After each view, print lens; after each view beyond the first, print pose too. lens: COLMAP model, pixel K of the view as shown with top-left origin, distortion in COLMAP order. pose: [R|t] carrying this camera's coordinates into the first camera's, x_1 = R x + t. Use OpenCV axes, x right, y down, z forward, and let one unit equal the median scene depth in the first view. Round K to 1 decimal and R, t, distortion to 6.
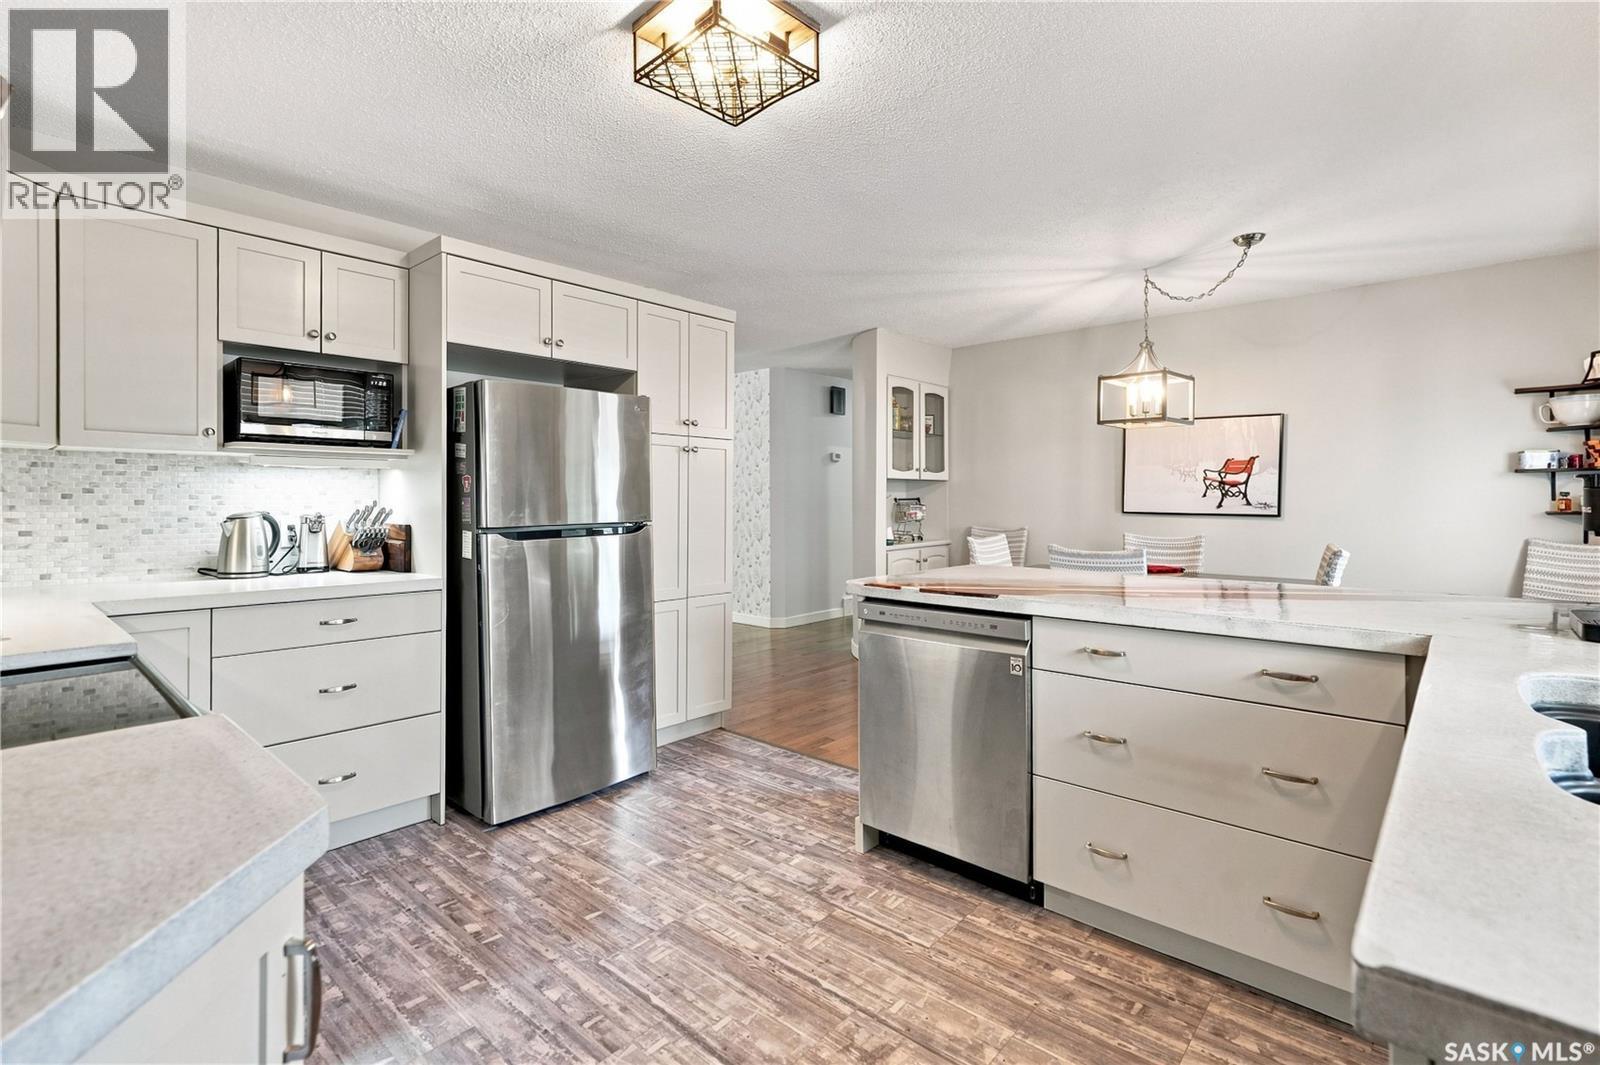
lens RADIAL K [[725.5, 0, 802.9], [0, 725.5, 503.2], [0, 0, 1]] dist [-0.000125, 0.001184]
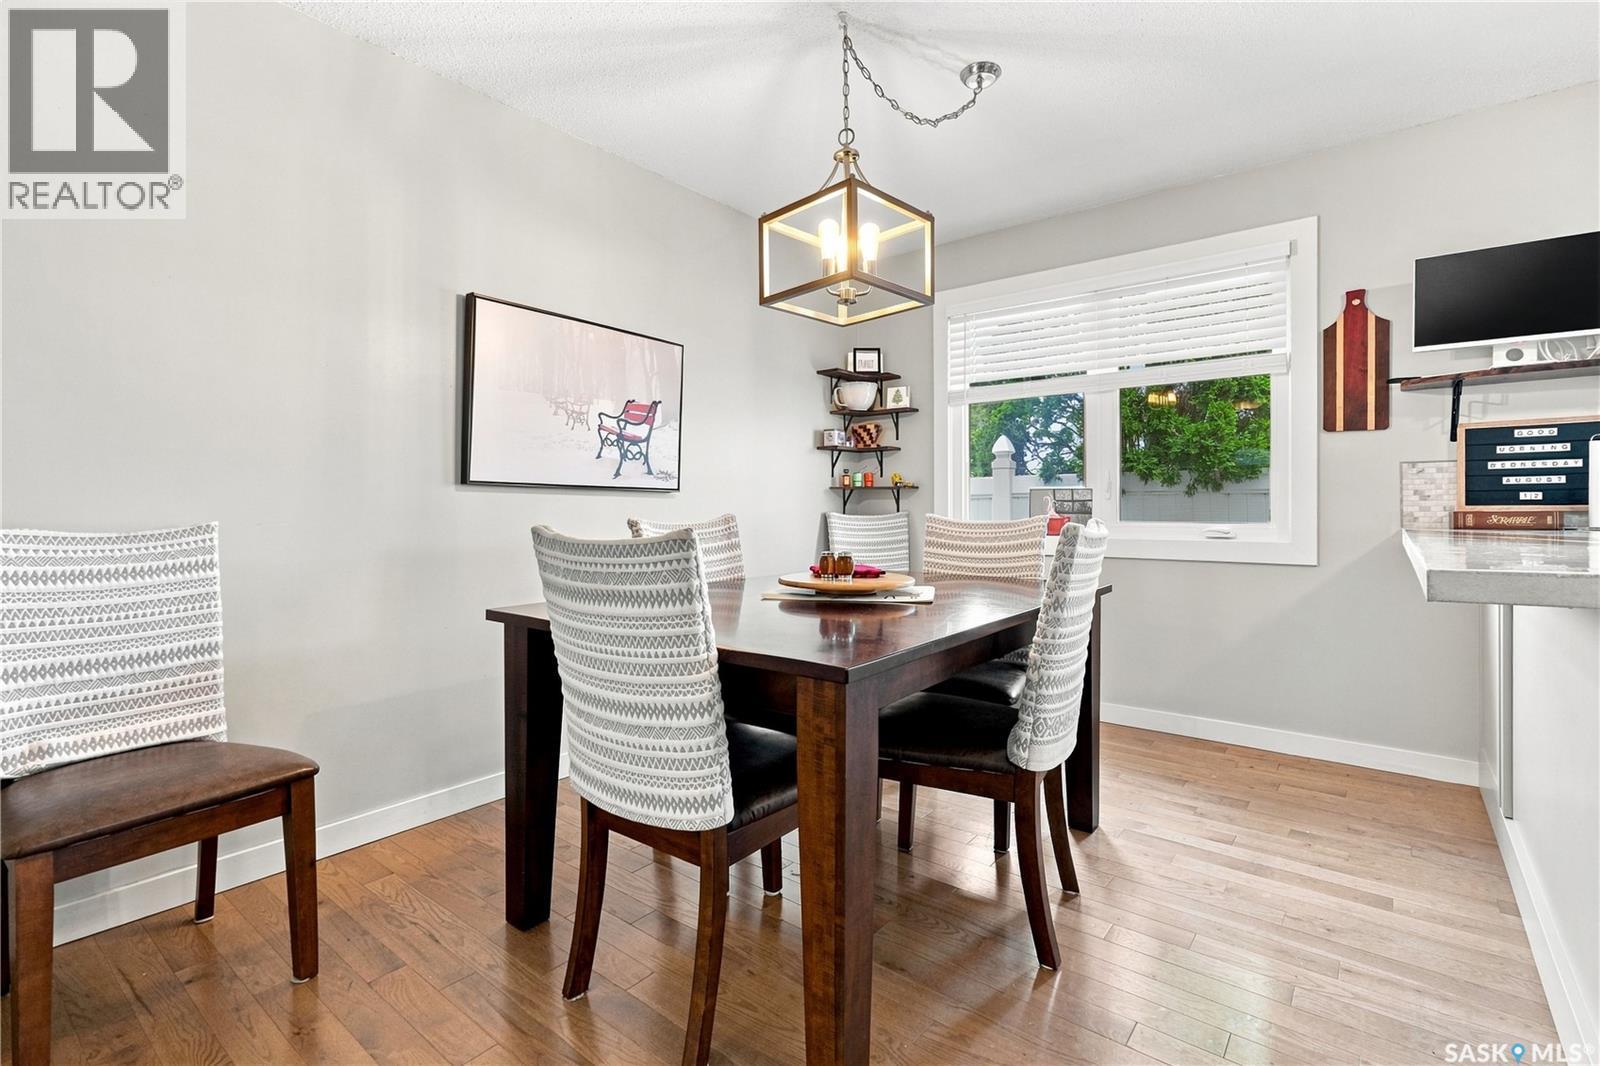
lens RADIAL K [[725.5, 0, 794.5], [0, 725.5, 513.3], [0, 0, 1]] dist [-0.000125, 0.001184]
pose [[-0.050618, -0.010638, 0.998661, -0.105187], [0.011525, 0.999870, 0.011235, 0.065072], [-0.998652, 0.012078, -0.050489, 1.786831]]
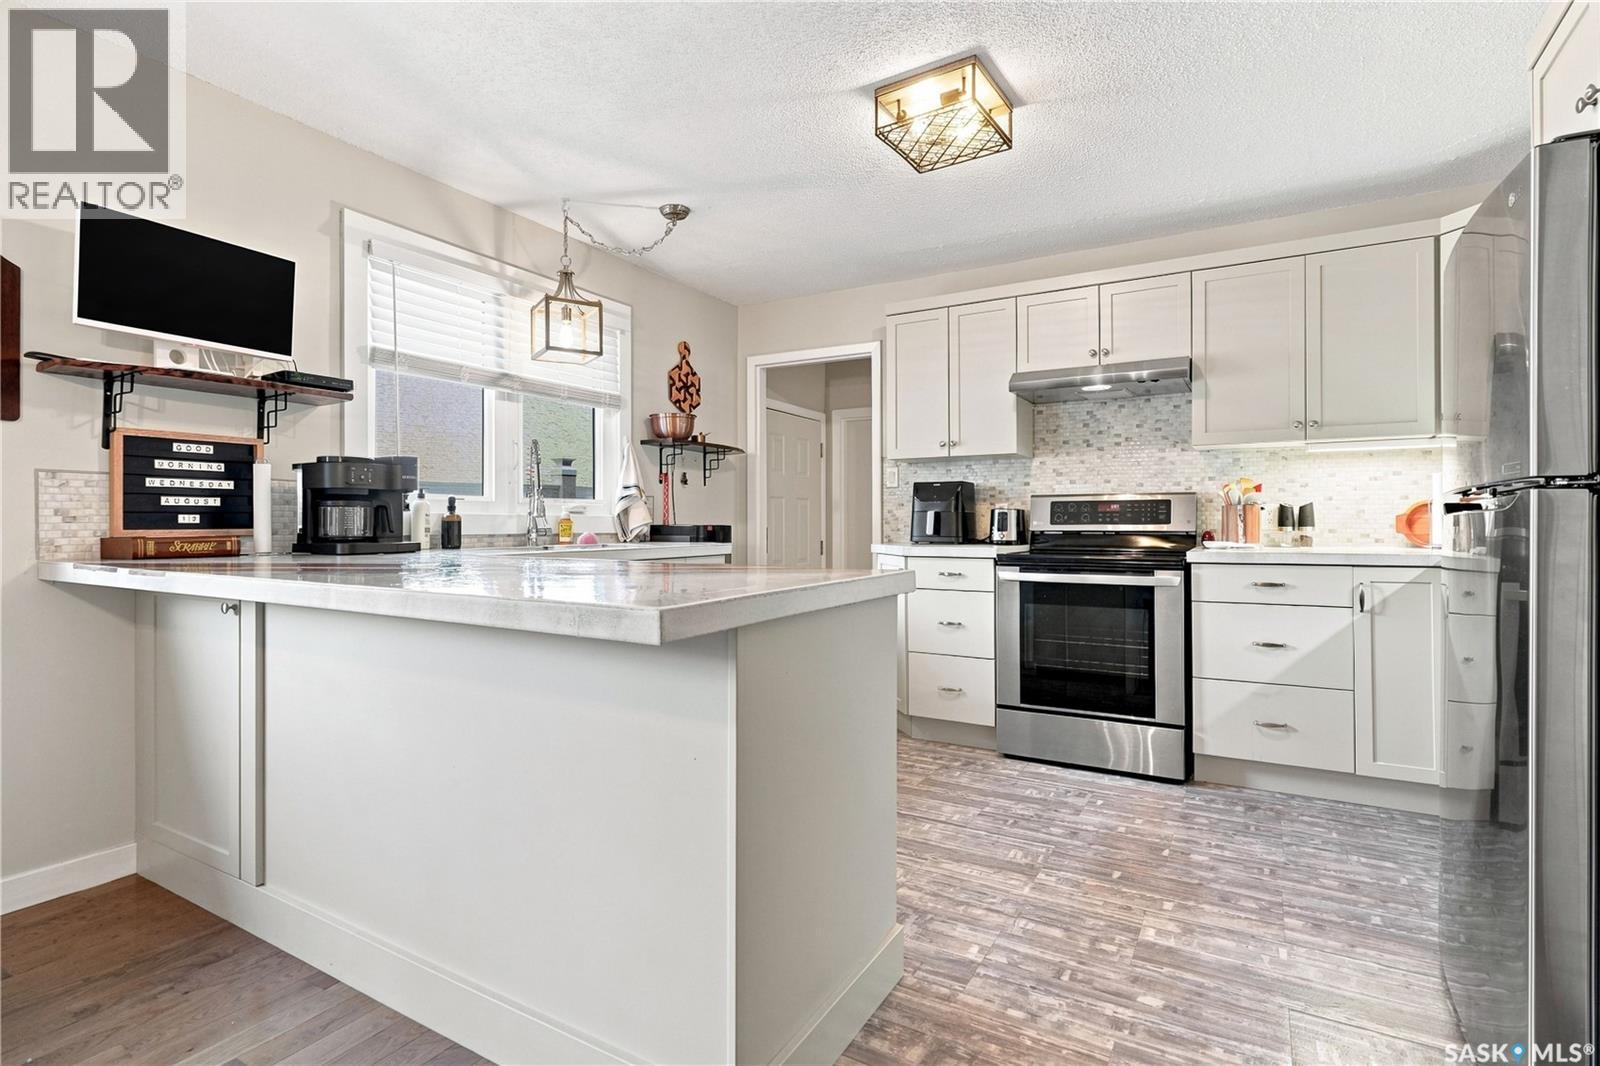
lens RADIAL K [[778.3, 0, 807.7], [0, 778.3, 520.3], [0, 0, 1]] dist [0.006761, -0.002409]
pose [[-0.978363, 0.000060, -0.206894, 0.330566], [0.000540, 0.999997, -0.002264, 0.068281], [0.206893, -0.002326, -0.978361, 1.818525]]
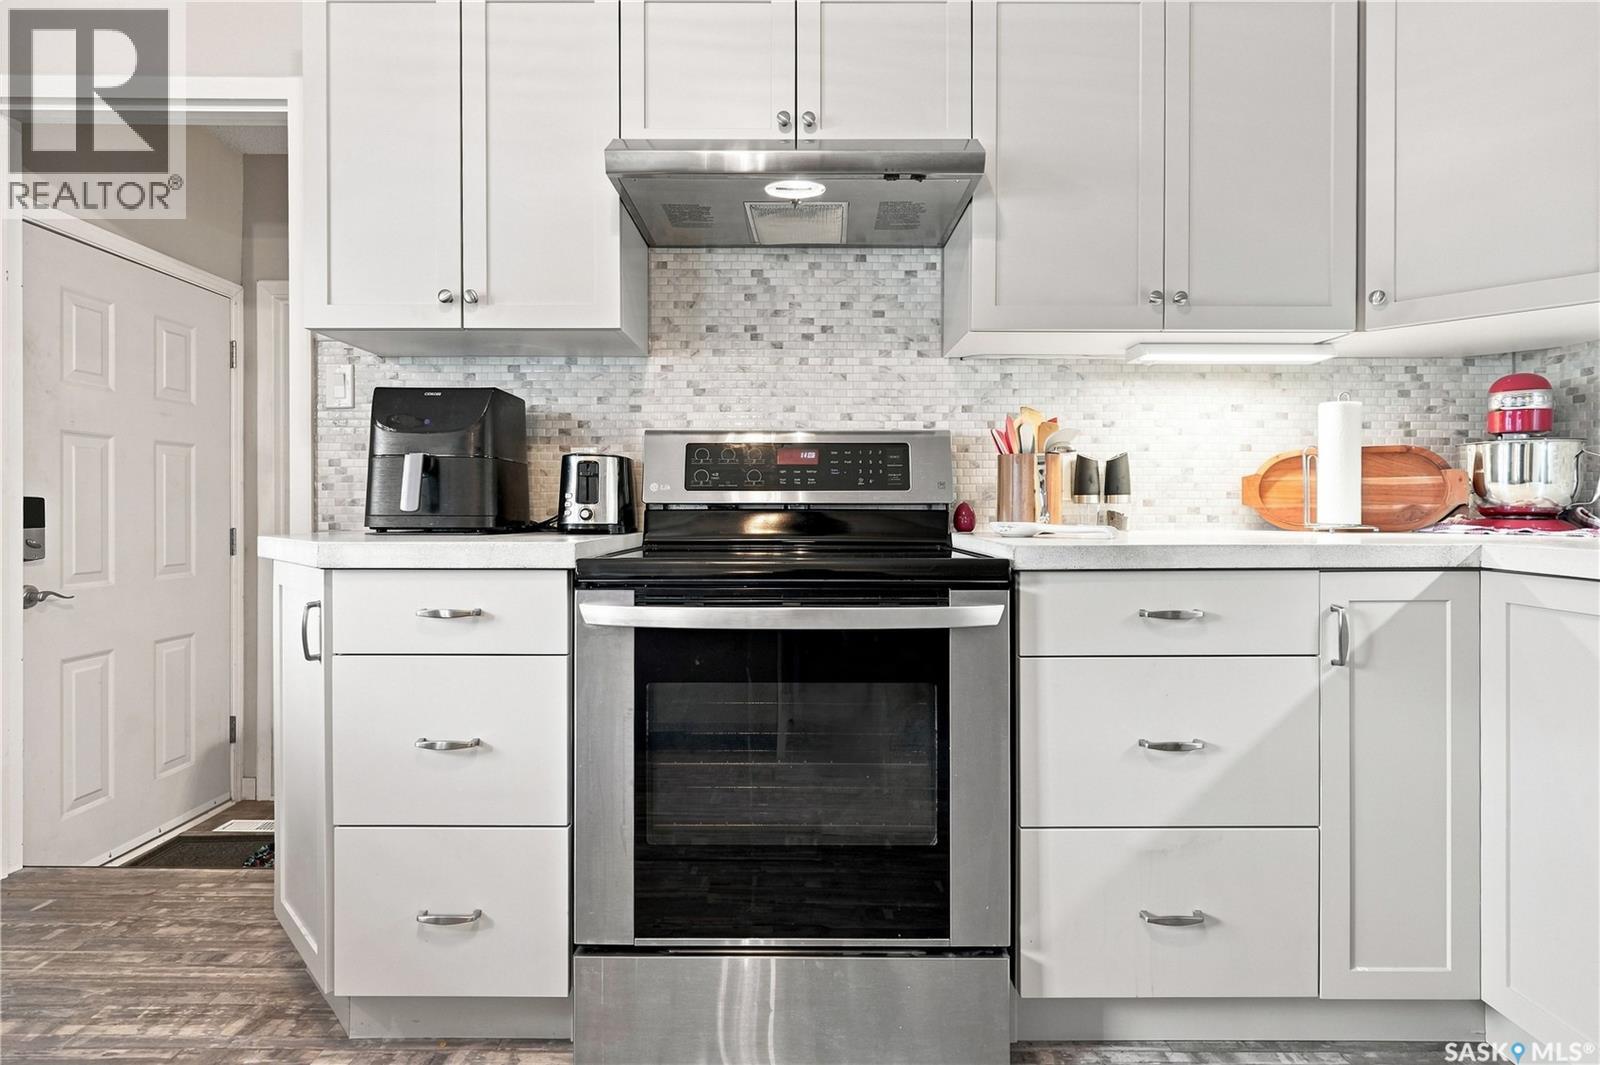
lens RADIAL K [[778.3, 0, 793.3], [0, 778.3, 512.1], [0, 0, 1]] dist [0.006761, -0.002409]
pose [[-0.746804, 0.002829, -0.665038, -0.074190], [-0.002411, 0.999973, 0.006960, 0.091198], [0.665040, 0.006801, -0.746777, 0.960845]]
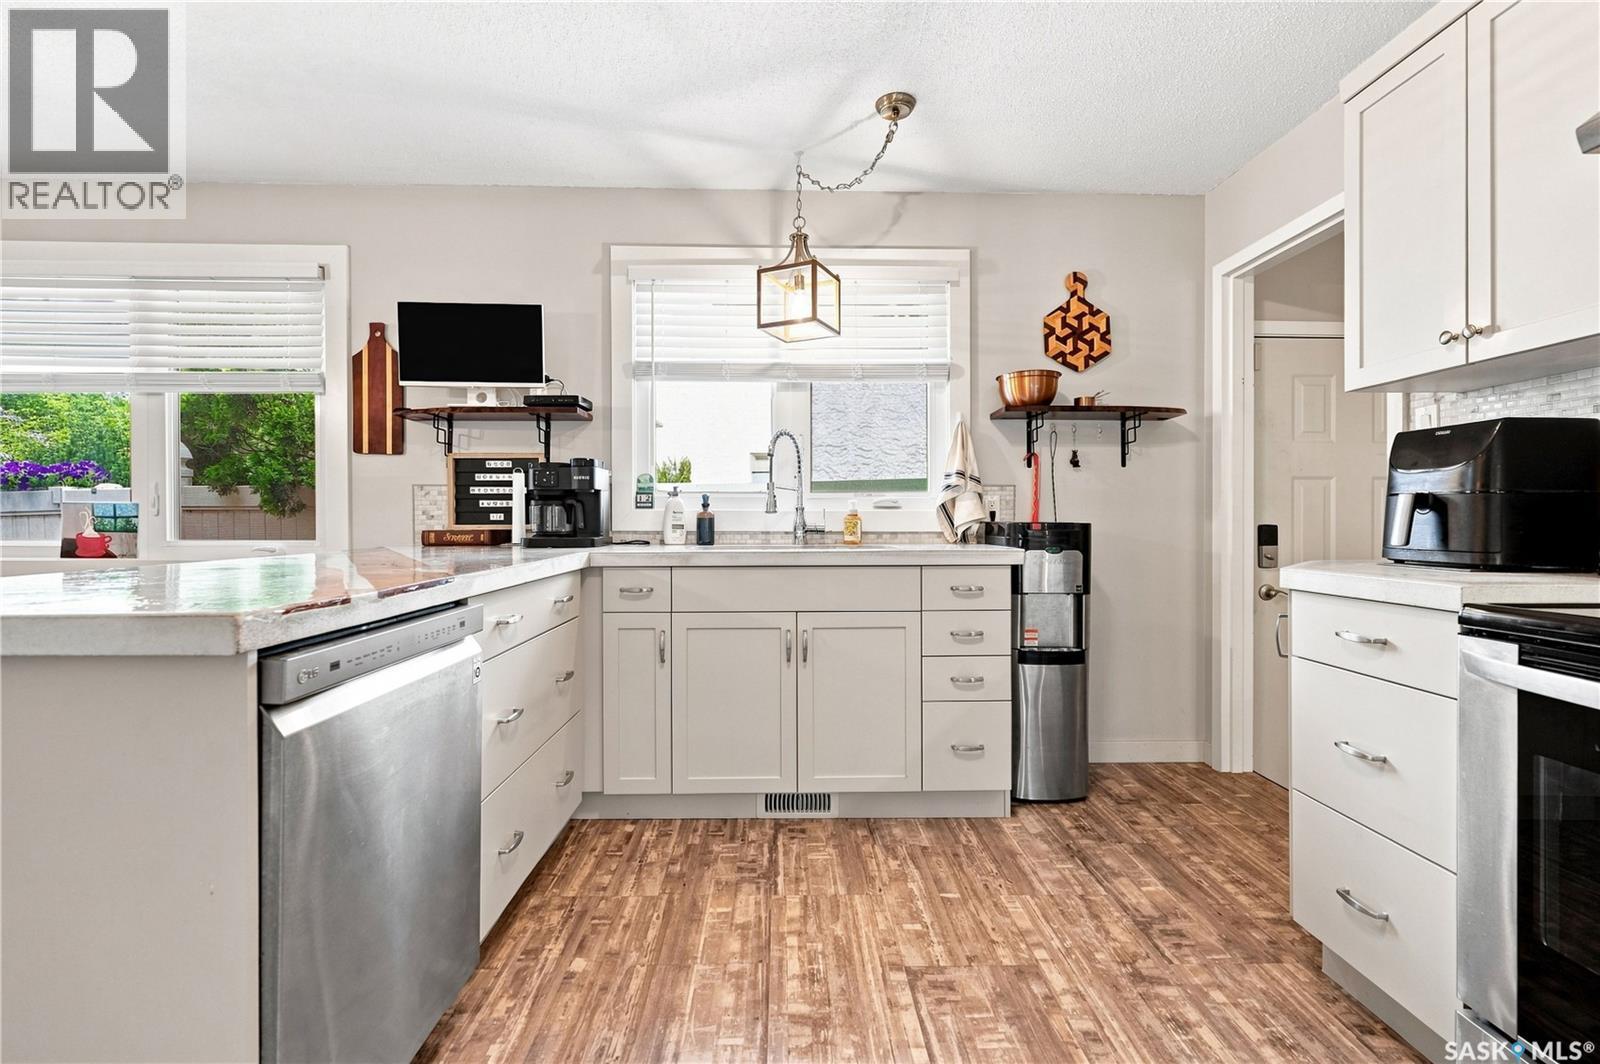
lens RADIAL K [[725.5, 0, 801.8], [0, 725.5, 523.9], [0, 0, 1]] dist [-0.000125, 0.001184]
pose [[-0.684868, -0.004015, 0.728656, -0.399020], [0.002020, 0.999971, 0.007409, 0.068185], [-0.728664, 0.006546, -0.684840, 1.128844]]
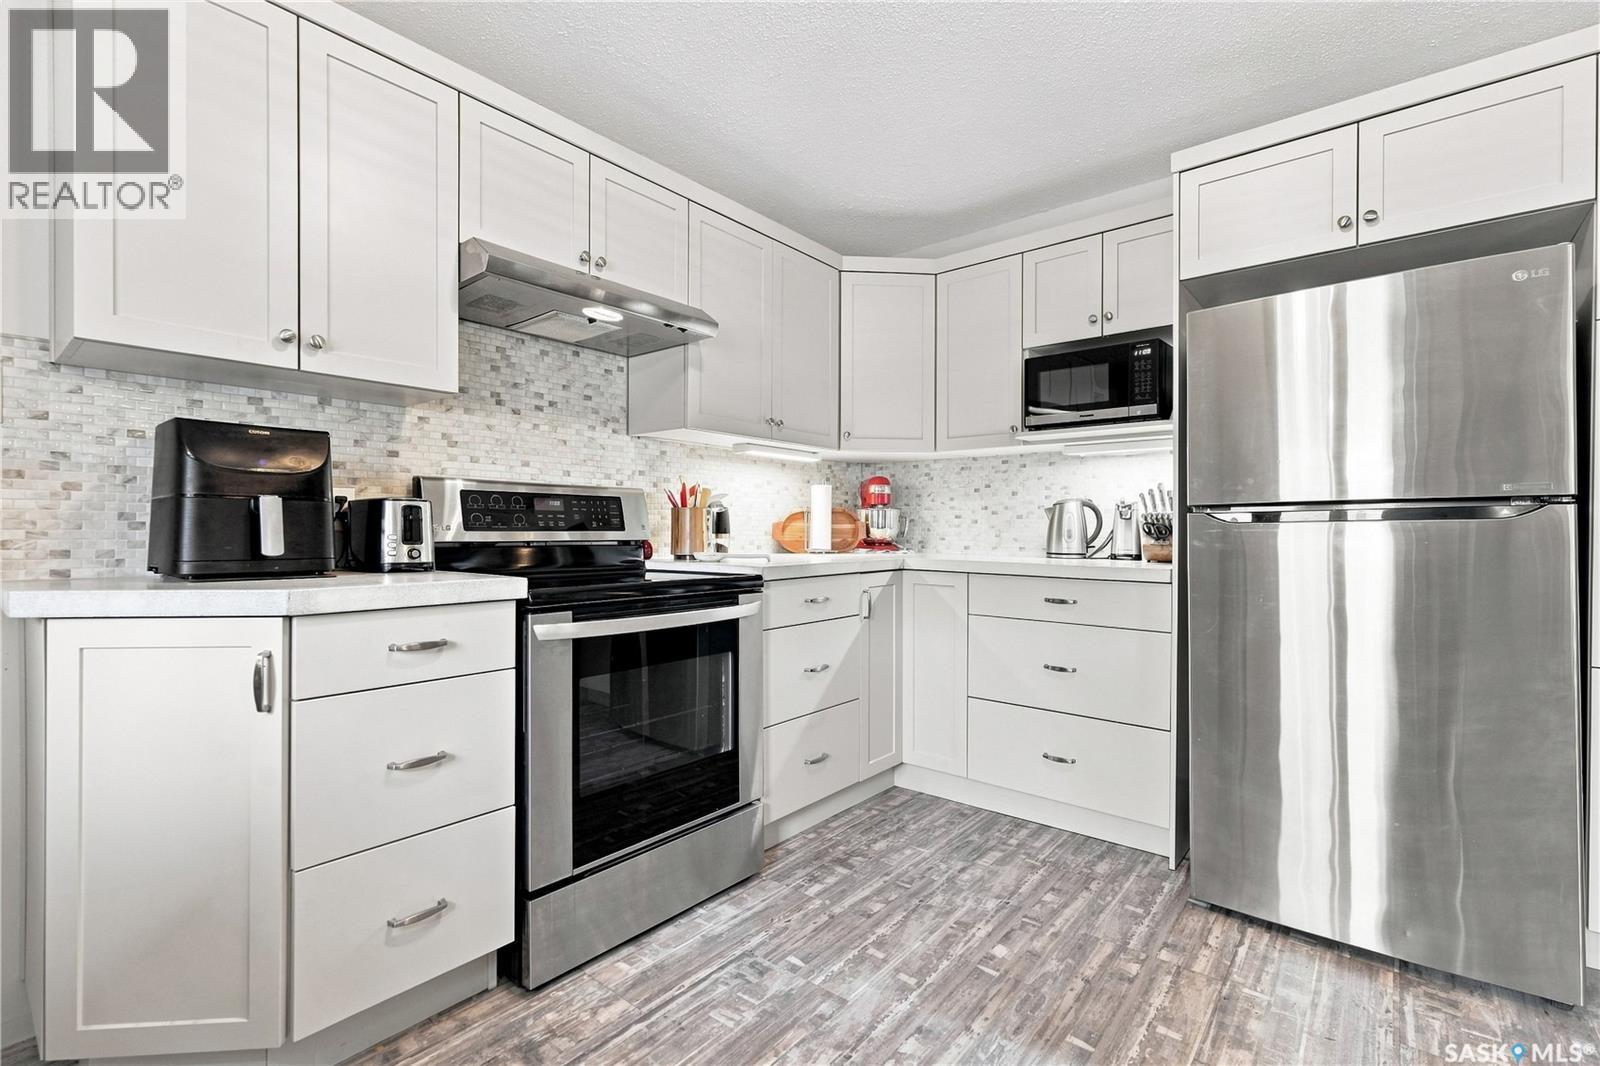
lens RADIAL K [[725.5, 0, 800.8], [0, 725.5, 526.9], [0, 0, 1]] dist [-0.000125, 0.001184]
pose [[0.035206, -0.004573, -0.999370, 0.367376], [-0.004433, 0.999979, -0.004732, 0.071655], [0.999370, 0.004597, 0.035185, 0.650944]]
